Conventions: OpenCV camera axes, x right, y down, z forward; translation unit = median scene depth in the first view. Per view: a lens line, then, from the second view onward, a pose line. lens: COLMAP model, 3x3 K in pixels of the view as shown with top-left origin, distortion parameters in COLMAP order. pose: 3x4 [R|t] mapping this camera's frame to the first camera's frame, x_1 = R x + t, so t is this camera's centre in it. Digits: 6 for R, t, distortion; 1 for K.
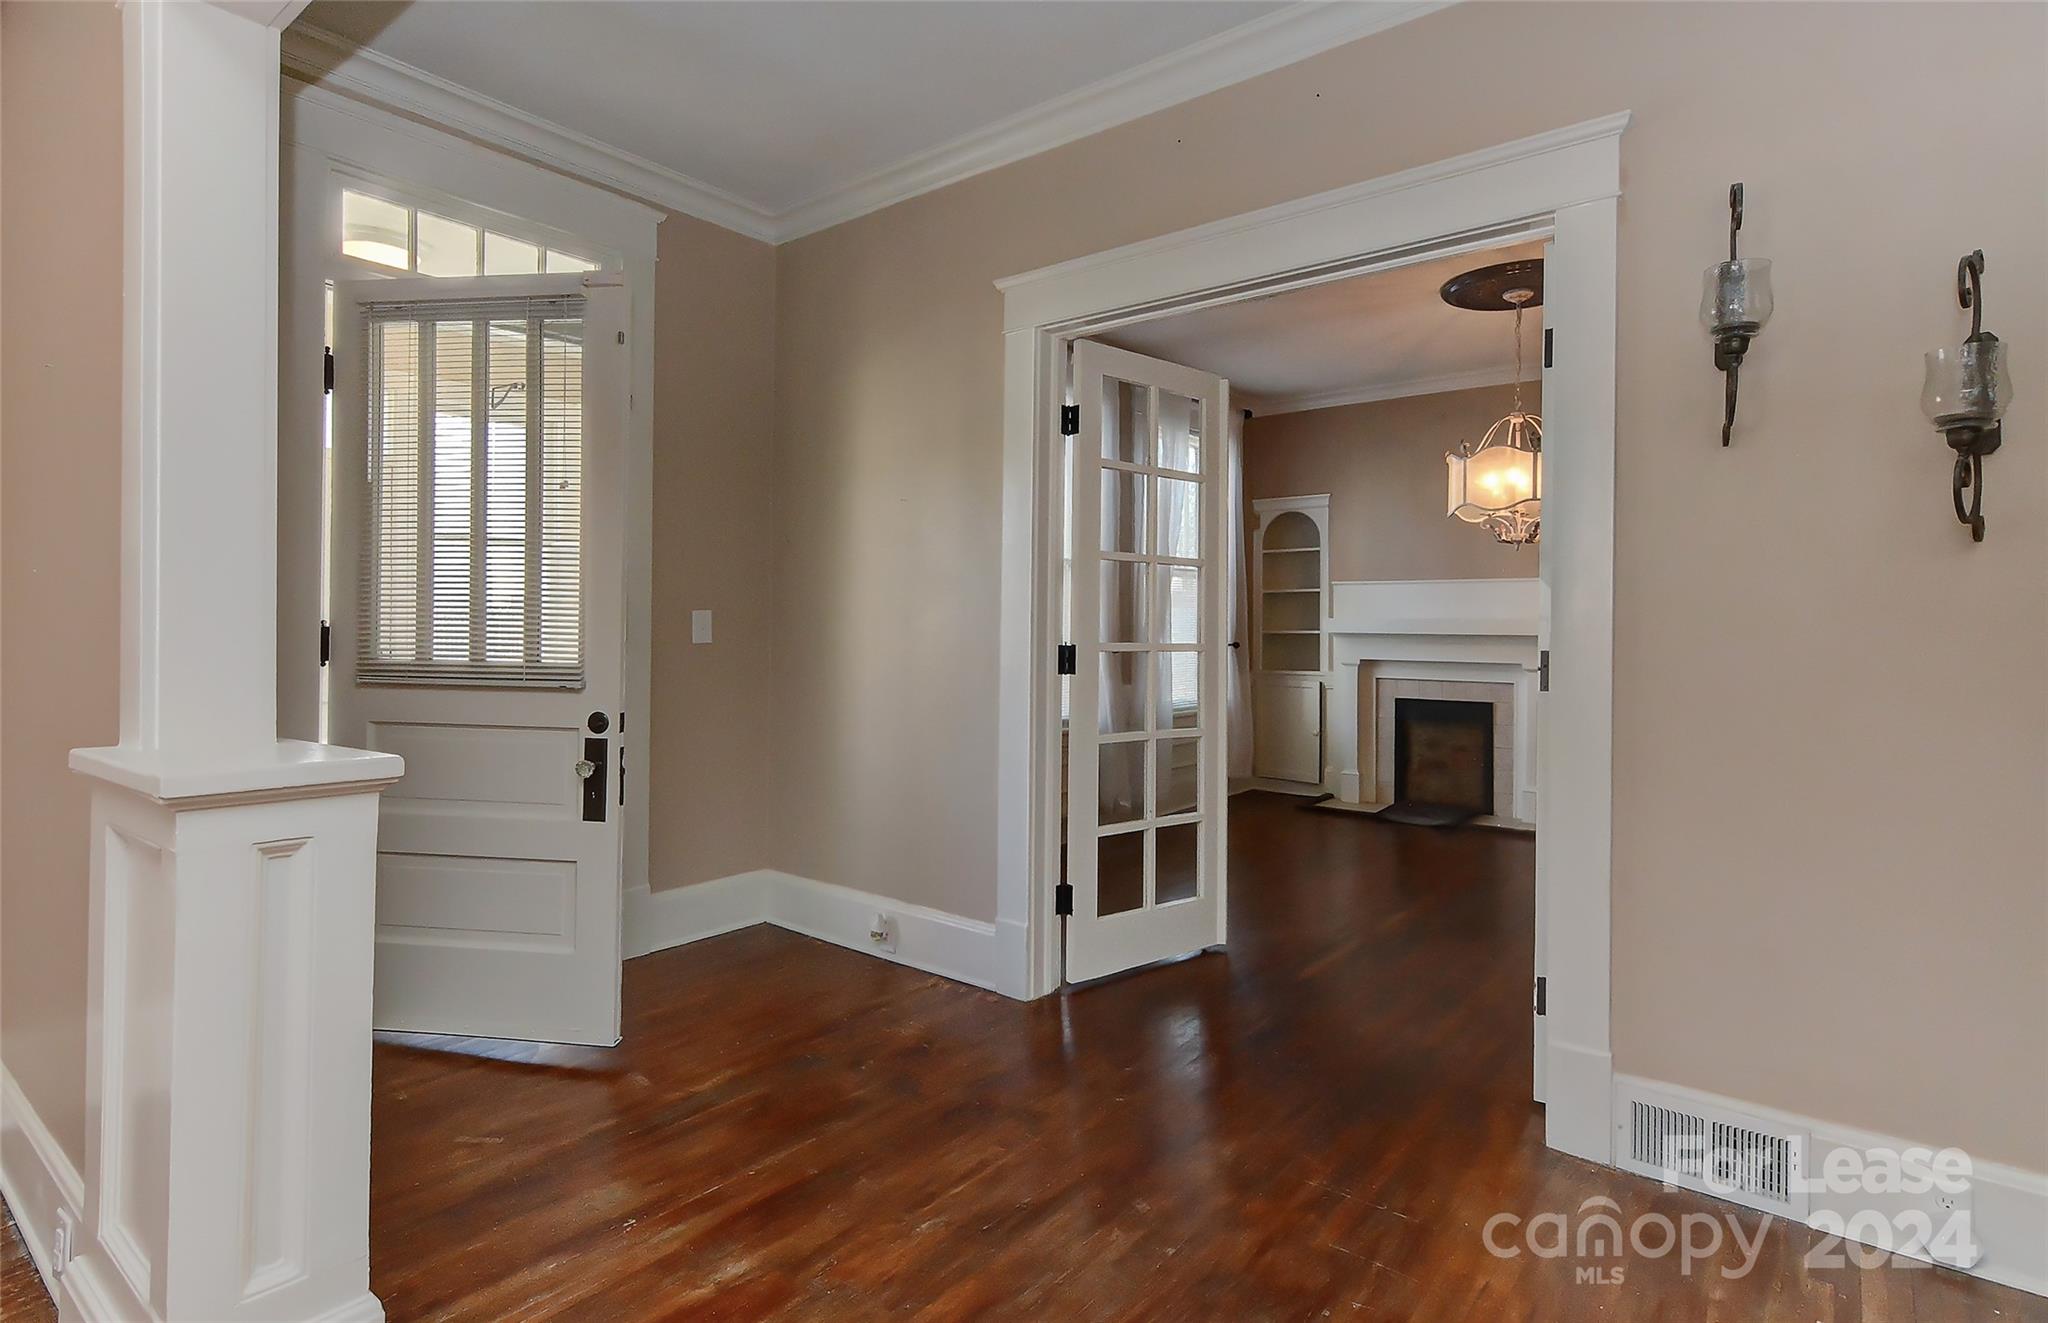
lens RADIAL K [[1031.8, 0, 1057.6], [0, 1031.8, 628.4], [0, 0, 1]] dist [0.006481, 0.000301]
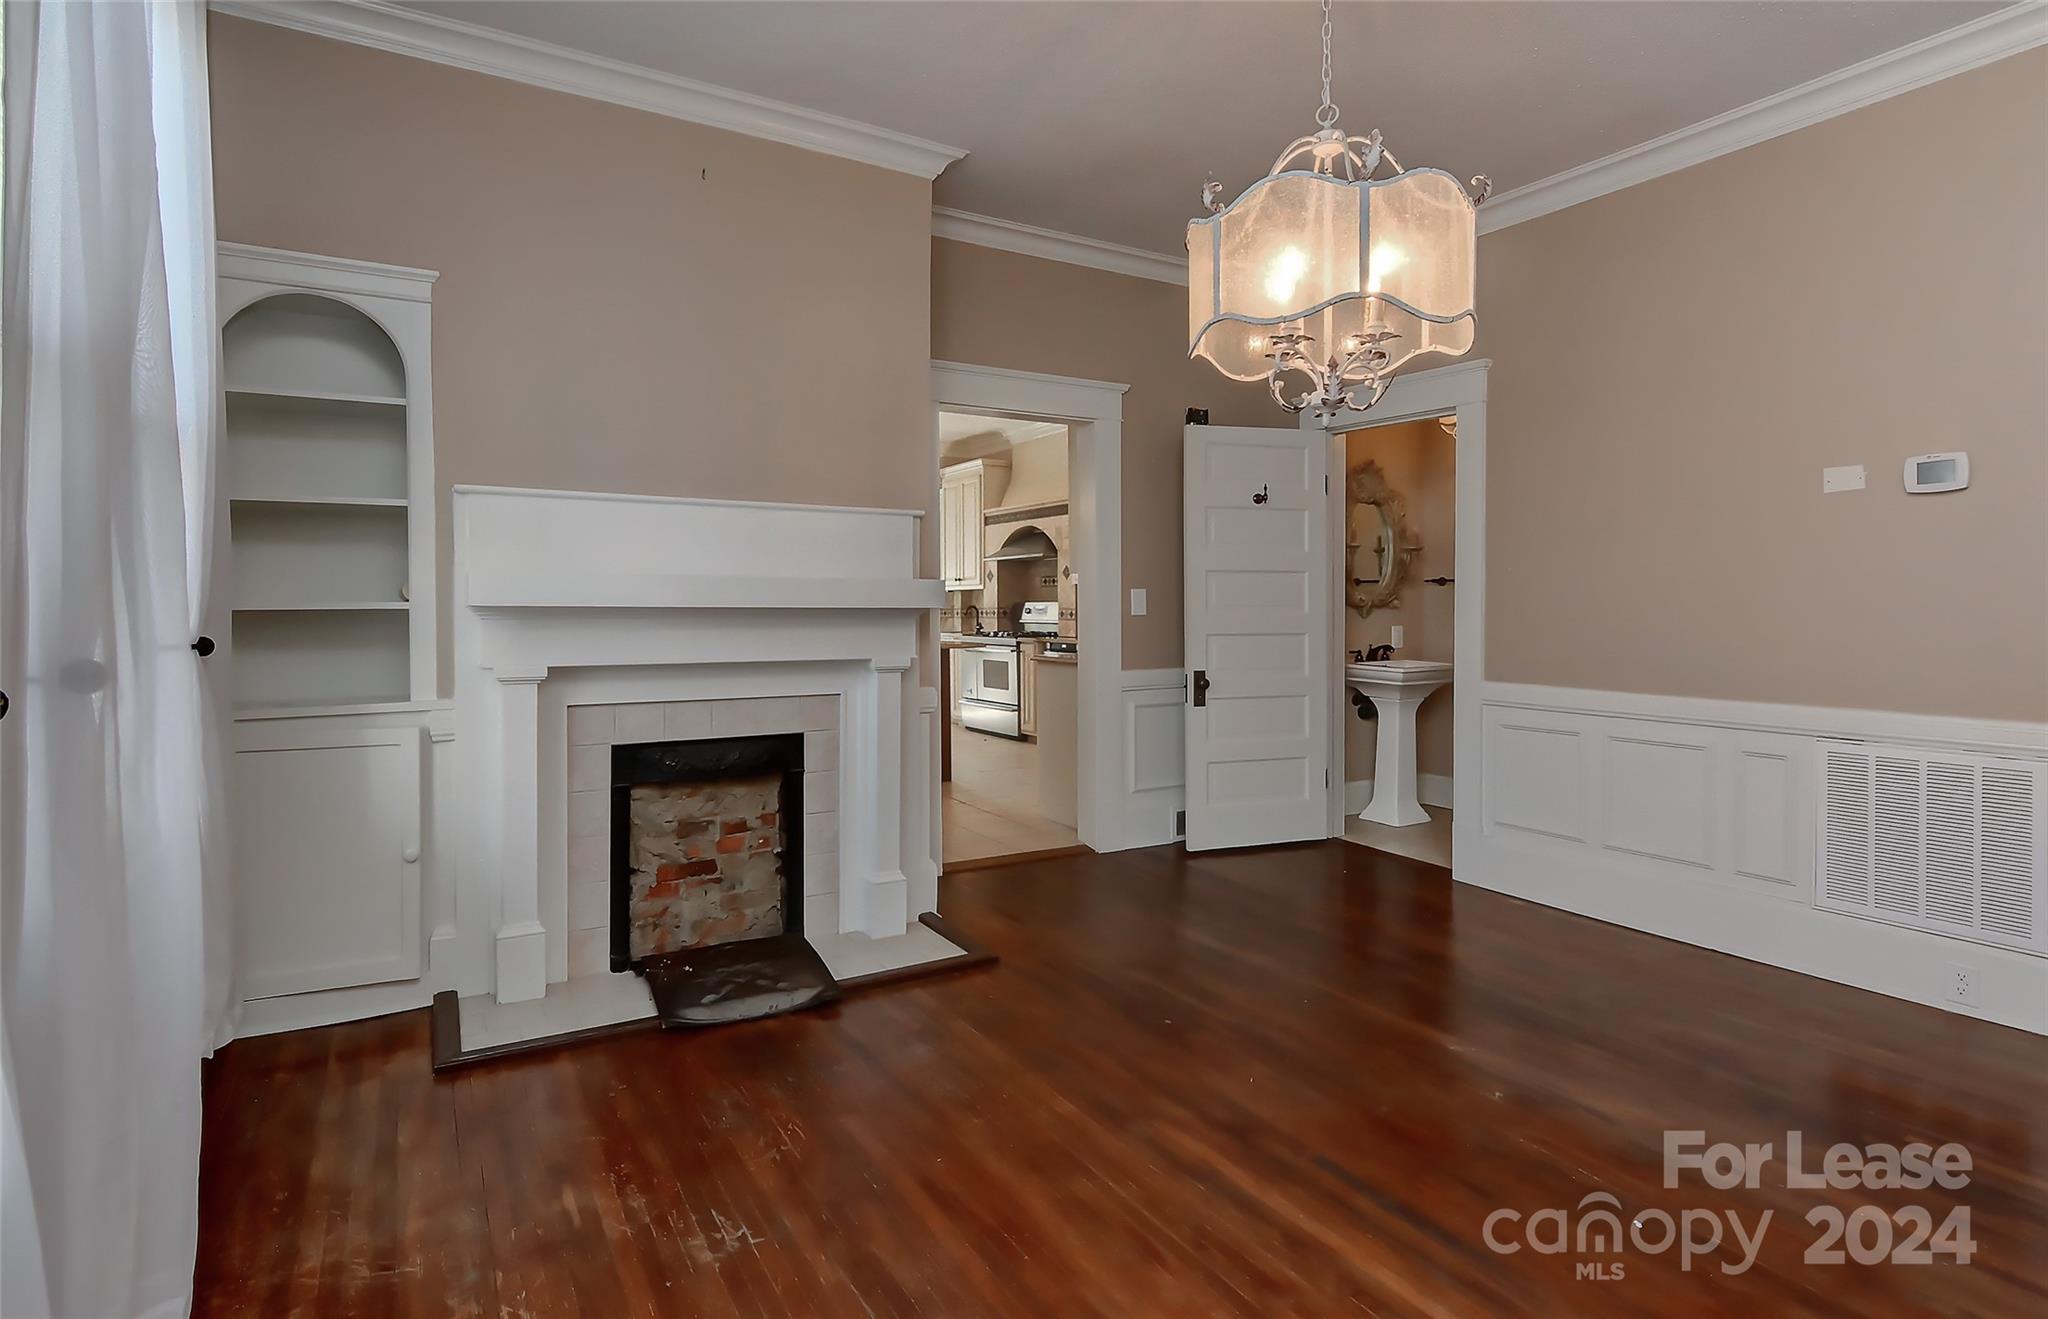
lens RADIAL K [[1031.8, 0, 1059.7], [0, 1031.8, 613.2], [0, 0, 1]] dist [0.000987, 0.001139]
pose [[0.345594, -0.012372, 0.938303, -0.042134], [-0.000332, 0.999911, 0.013307, 0.001301], [-0.938384, -0.004910, 0.345559, 0.645585]]
